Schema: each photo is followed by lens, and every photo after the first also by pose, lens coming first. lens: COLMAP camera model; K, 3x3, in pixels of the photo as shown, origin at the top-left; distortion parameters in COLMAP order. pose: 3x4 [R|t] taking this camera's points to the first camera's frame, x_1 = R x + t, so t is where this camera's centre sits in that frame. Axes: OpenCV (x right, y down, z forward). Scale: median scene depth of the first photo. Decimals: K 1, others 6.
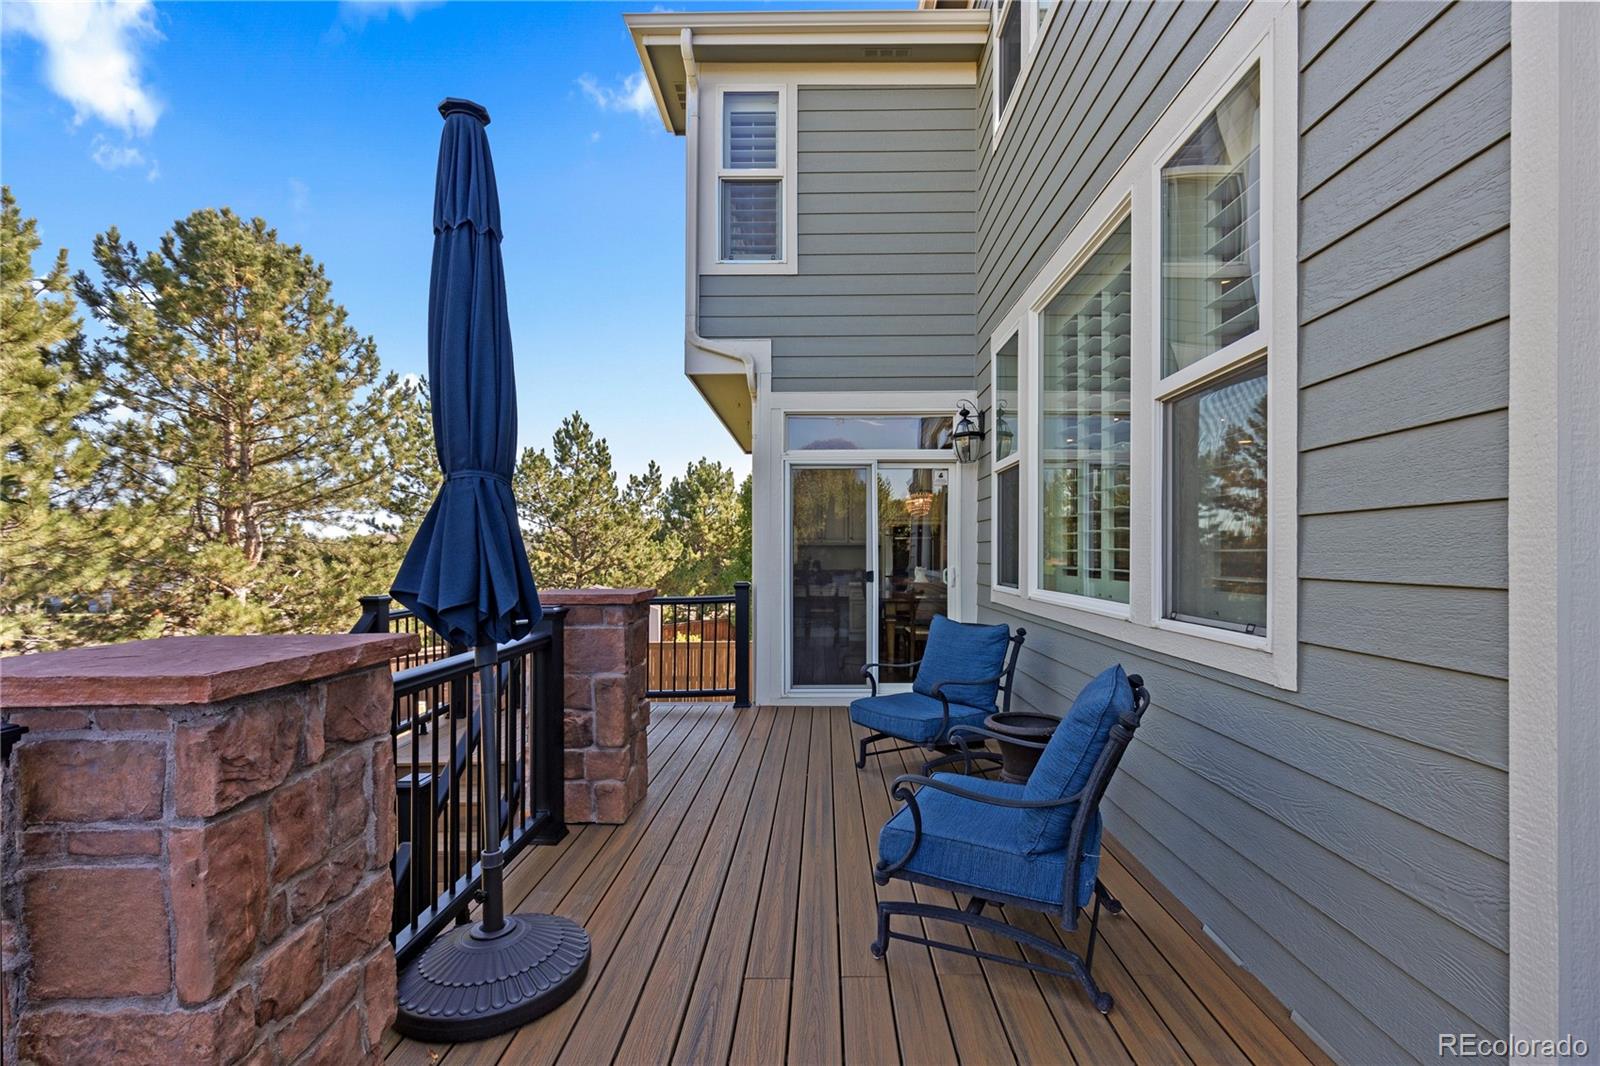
lens RADIAL K [[716.0, 0, 807.4], [0, 716.0, 547.6], [0, 0, 1]] dist [0.004852, -0.000102]
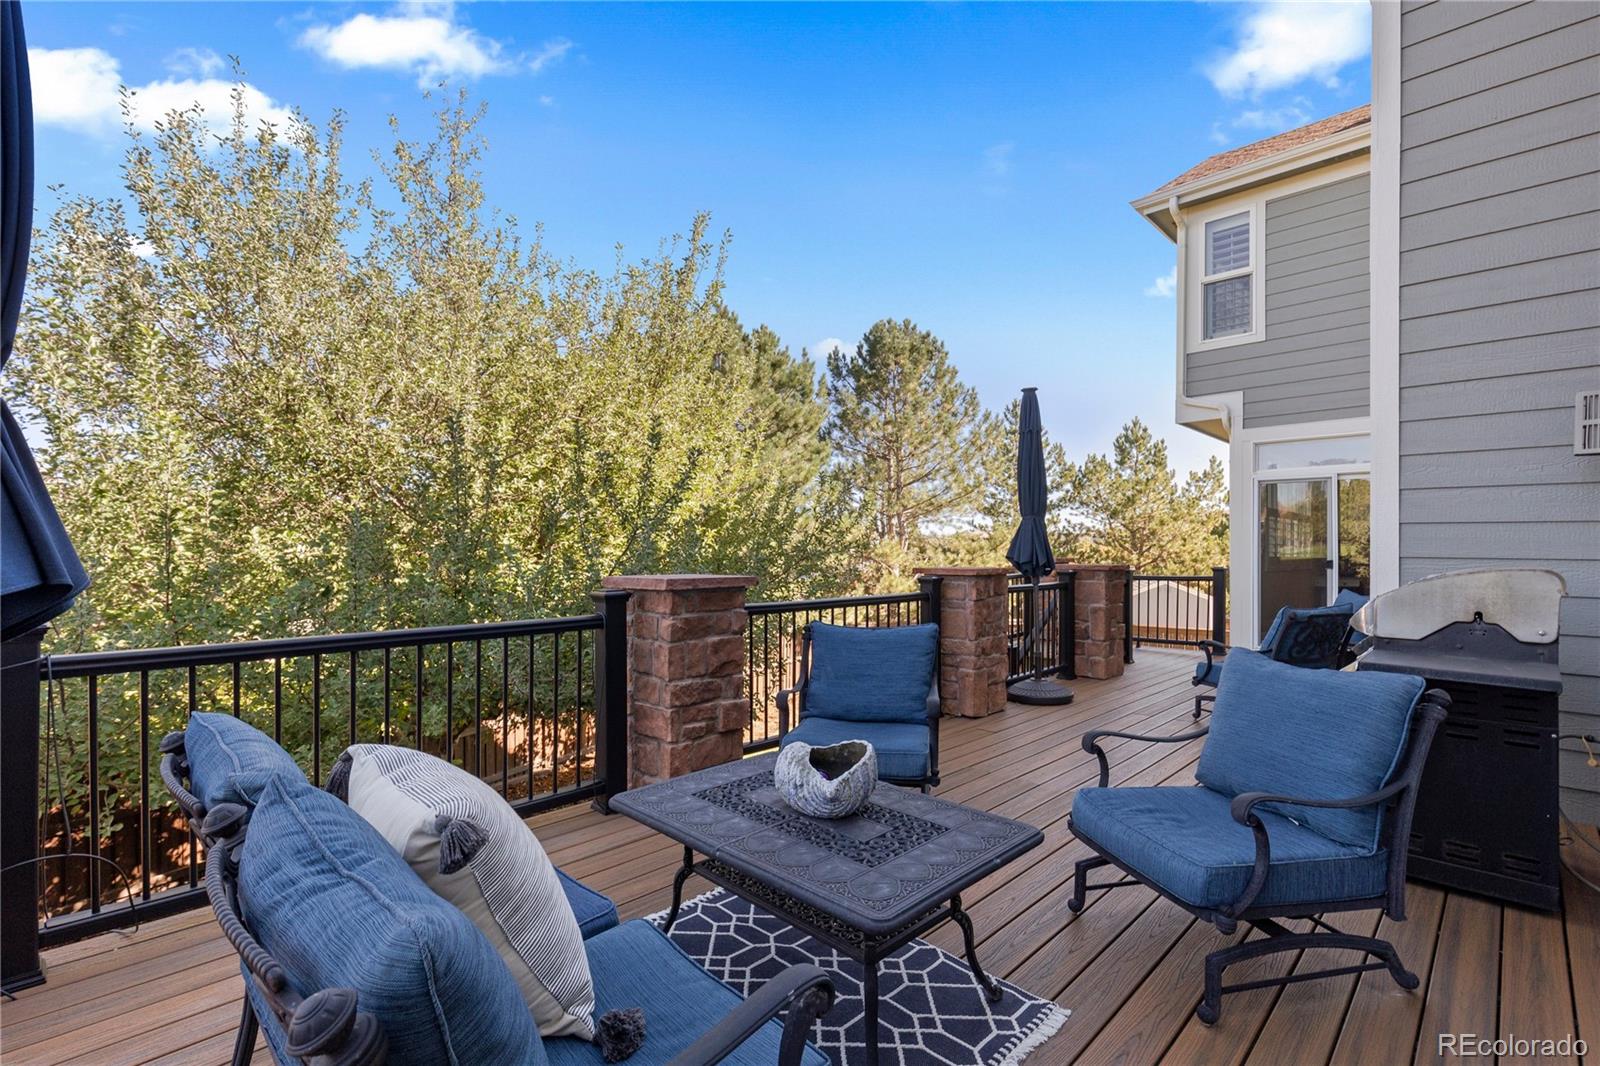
lens RADIAL K [[716.0, 0, 807.4], [0, 716.0, 547.6], [0, 0, 1]] dist [0.004852, -0.000102]
pose [[0.724029, 0.004749, -0.689753, 0.107198], [0.000921, 0.999969, 0.007852, -0.000325], [0.689769, -0.006320, 0.724002, -0.210374]]
